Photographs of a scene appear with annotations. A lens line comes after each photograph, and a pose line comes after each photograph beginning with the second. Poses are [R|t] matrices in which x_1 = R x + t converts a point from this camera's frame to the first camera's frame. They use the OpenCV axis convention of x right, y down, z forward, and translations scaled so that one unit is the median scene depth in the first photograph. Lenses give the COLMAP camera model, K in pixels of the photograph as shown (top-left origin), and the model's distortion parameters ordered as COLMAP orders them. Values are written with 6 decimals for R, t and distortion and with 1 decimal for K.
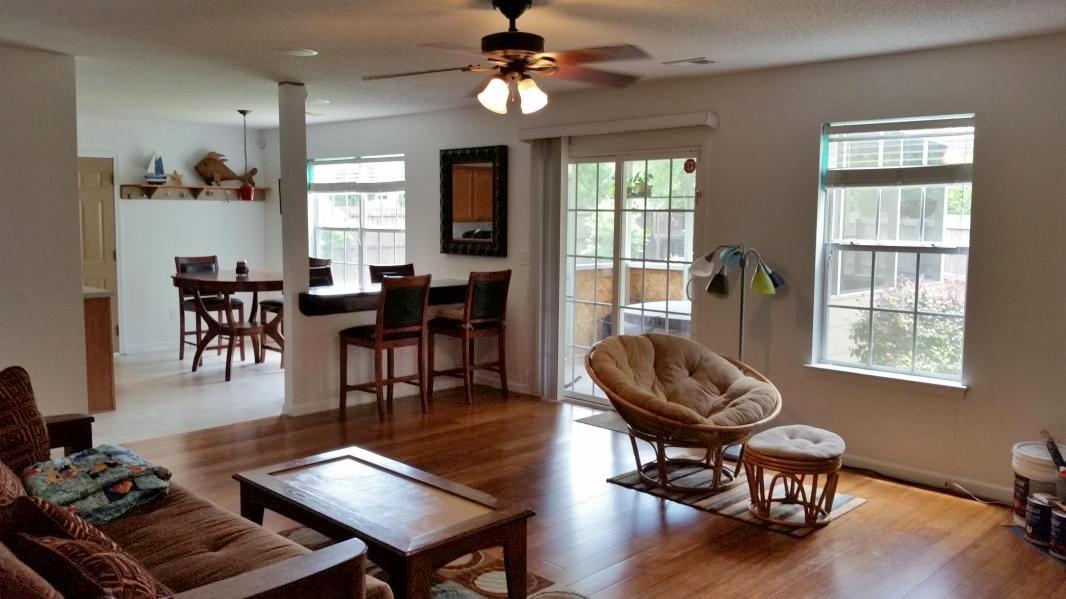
lens RADIAL K [[882.4, 0, 529.1], [0, 882.4, 298.2], [0, 0, 1]] dist [0.100542, -0.015249]
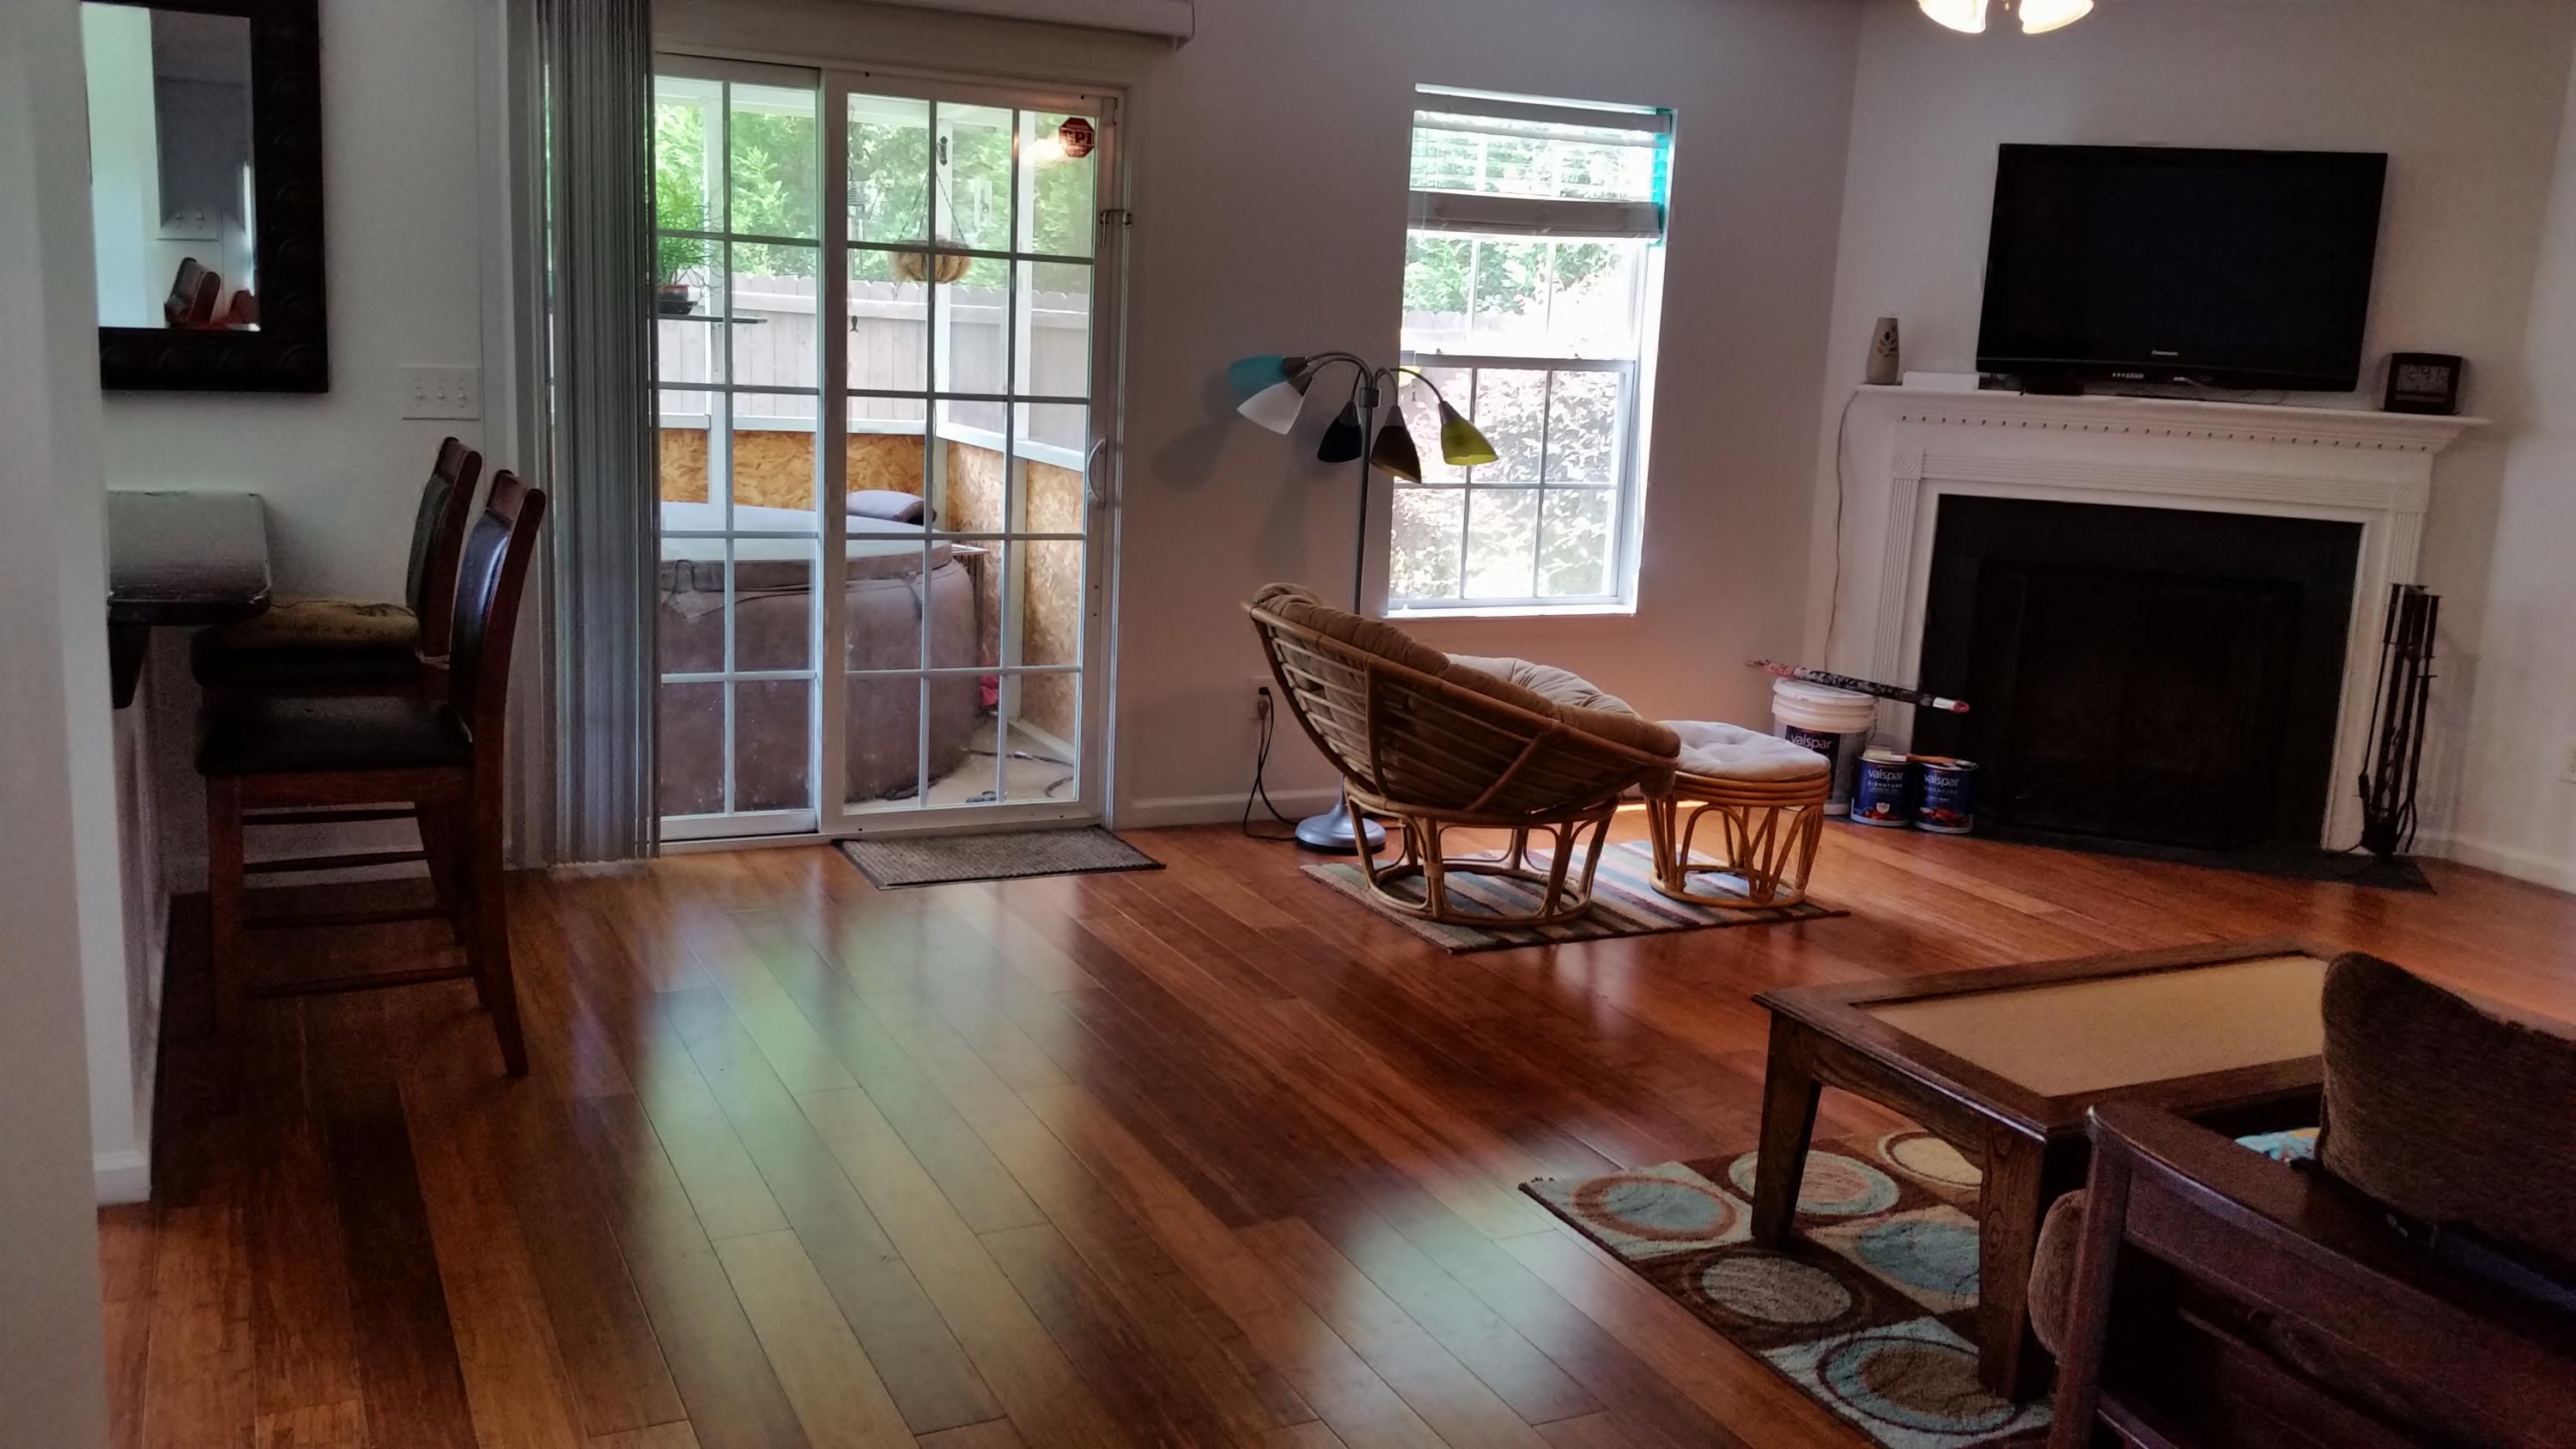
lens RADIAL K [[2132.6, 0, 1280.6], [0, 2132.6, 725.2], [0, 0, 1]] dist [0.100542, -0.015249]
pose [[0.323981, -0.181095, 0.928569, -0.721154], [0.042411, 0.983302, 0.176971, -0.064964], [-0.945113, -0.017953, 0.326251, 0.650685]]
